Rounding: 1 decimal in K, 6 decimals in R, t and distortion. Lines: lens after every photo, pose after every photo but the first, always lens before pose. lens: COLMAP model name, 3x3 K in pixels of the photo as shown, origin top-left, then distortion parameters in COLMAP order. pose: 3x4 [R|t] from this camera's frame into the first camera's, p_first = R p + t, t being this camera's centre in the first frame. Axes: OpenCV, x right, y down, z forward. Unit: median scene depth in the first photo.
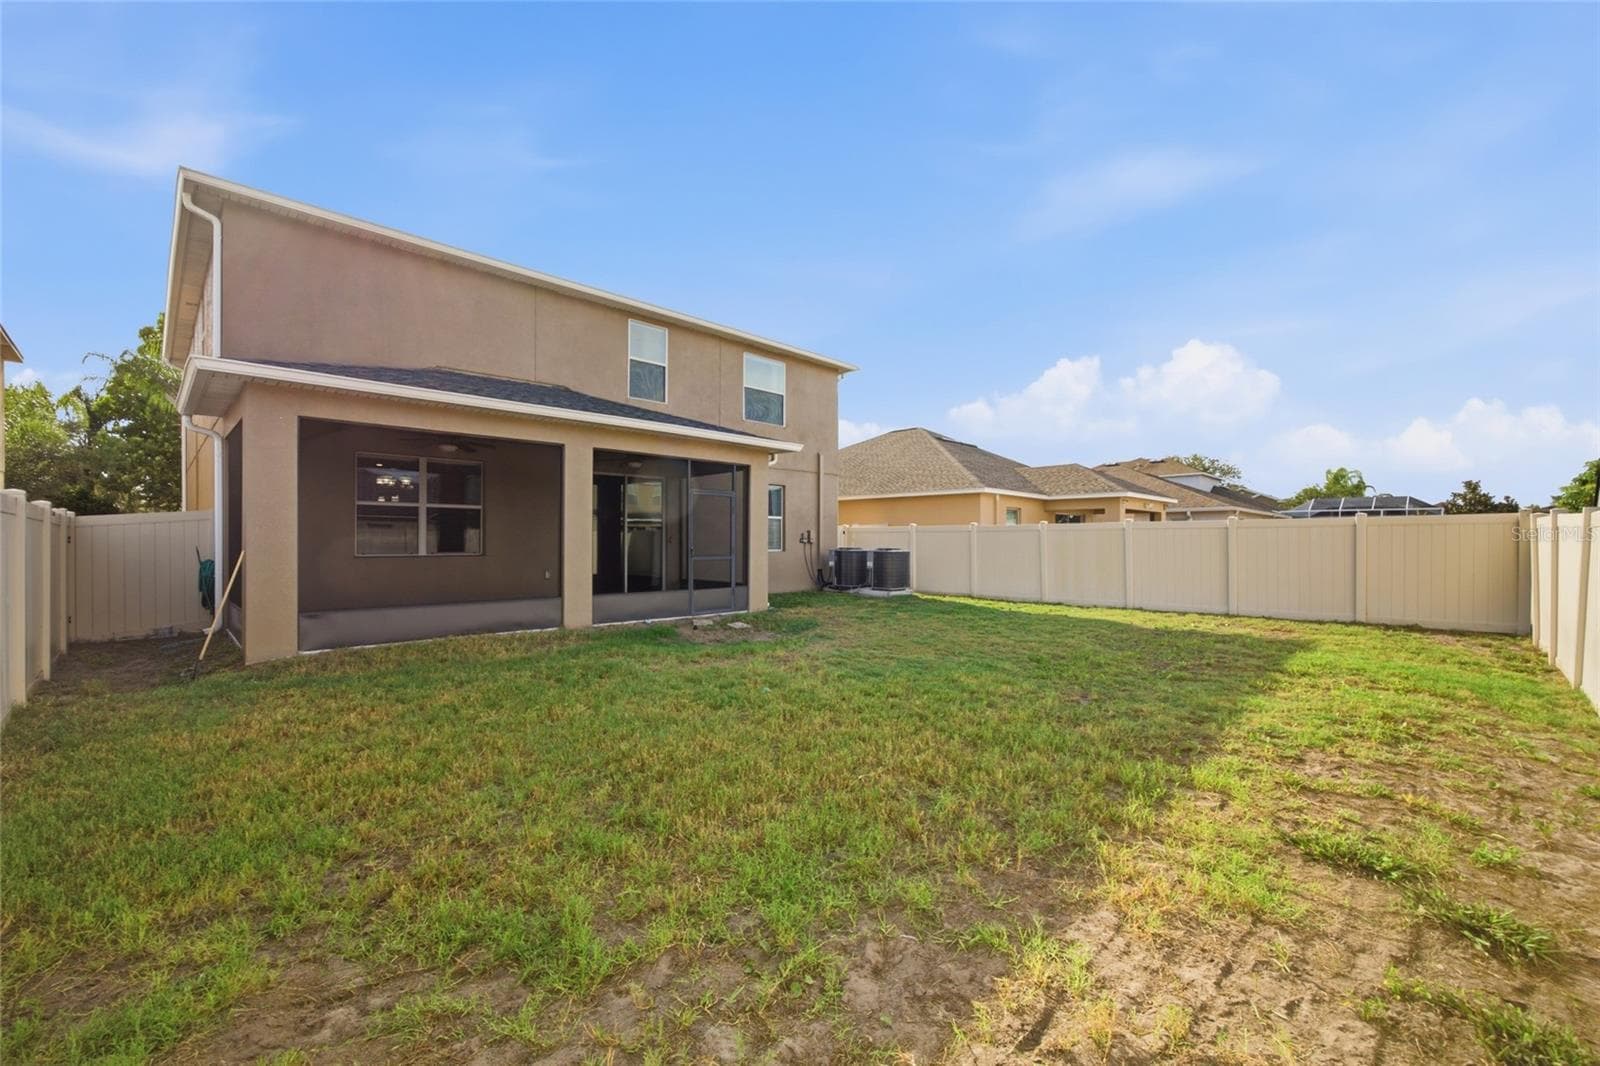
lens RADIAL K [[651.1, 0, 800.0], [0, 651.1, 533.0], [0, 0, 1]] dist [-0.000557, -0.000052]
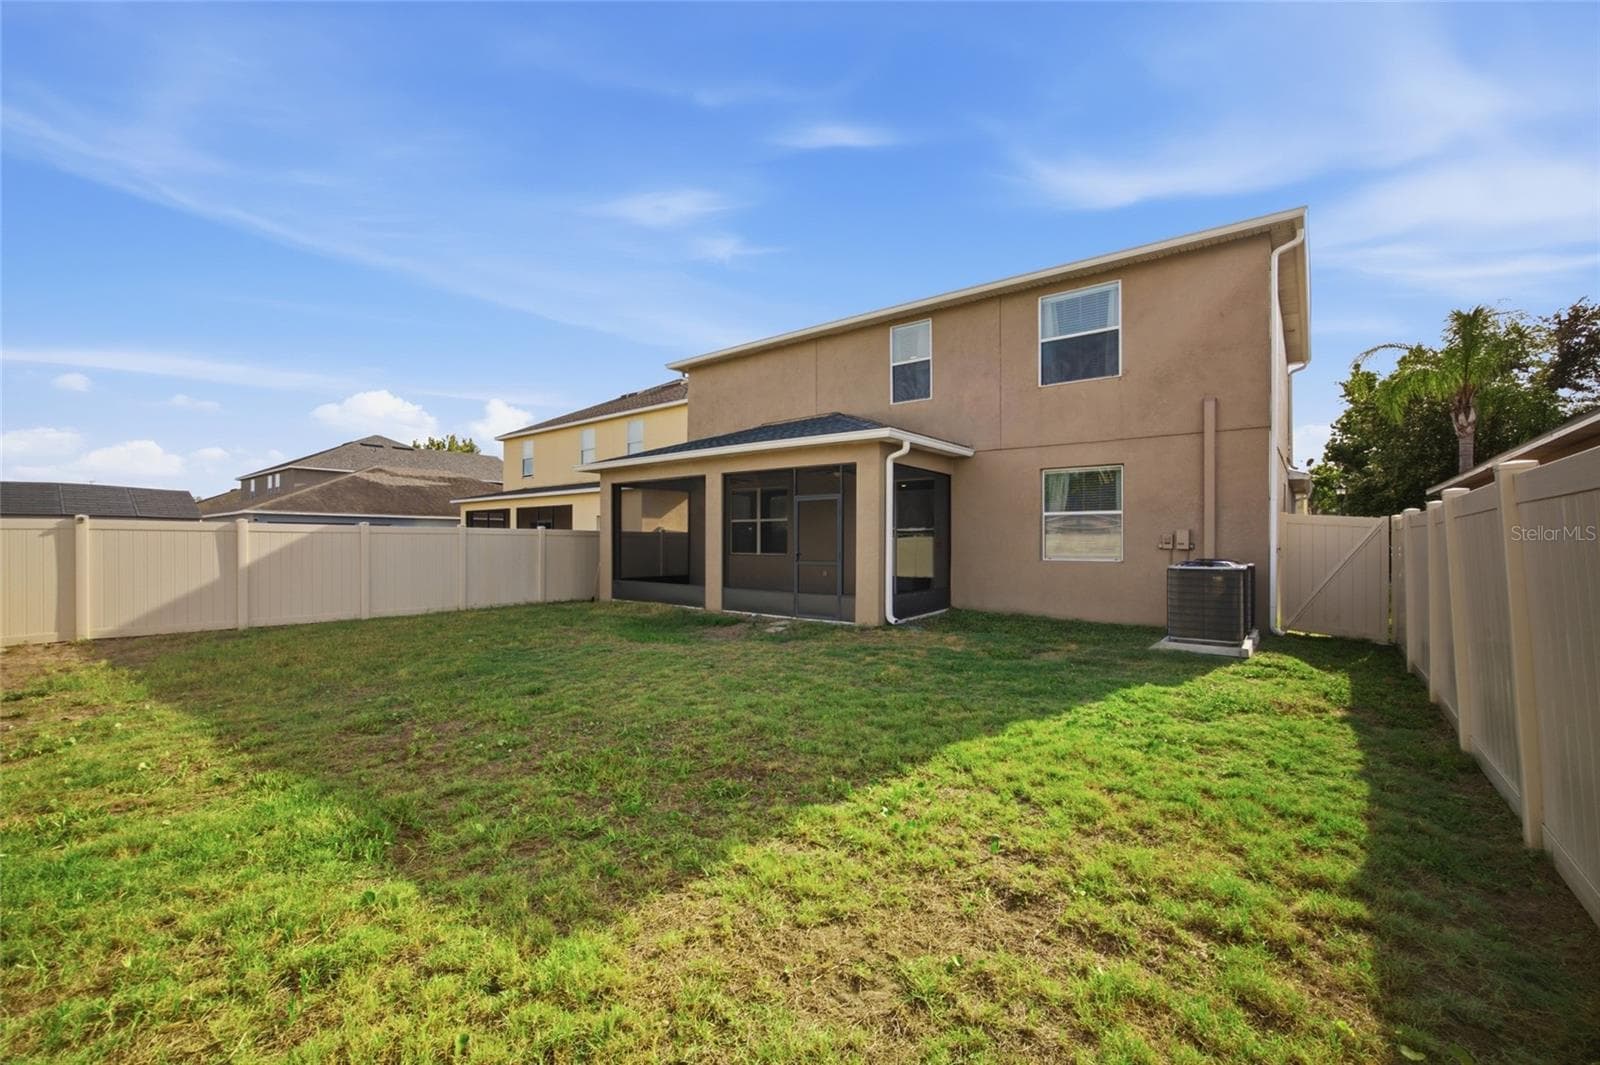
lens RADIAL K [[651.1, 0, 800.0], [0, 651.1, 532.5], [0, 0, 1]] dist [-0.000557, -0.000052]
pose [[0.112374, -0.011772, -0.993596, 0.829369], [0.001456, 0.999931, -0.011683, 0.003322], [0.993665, -0.000134, 0.112384, 0.847318]]
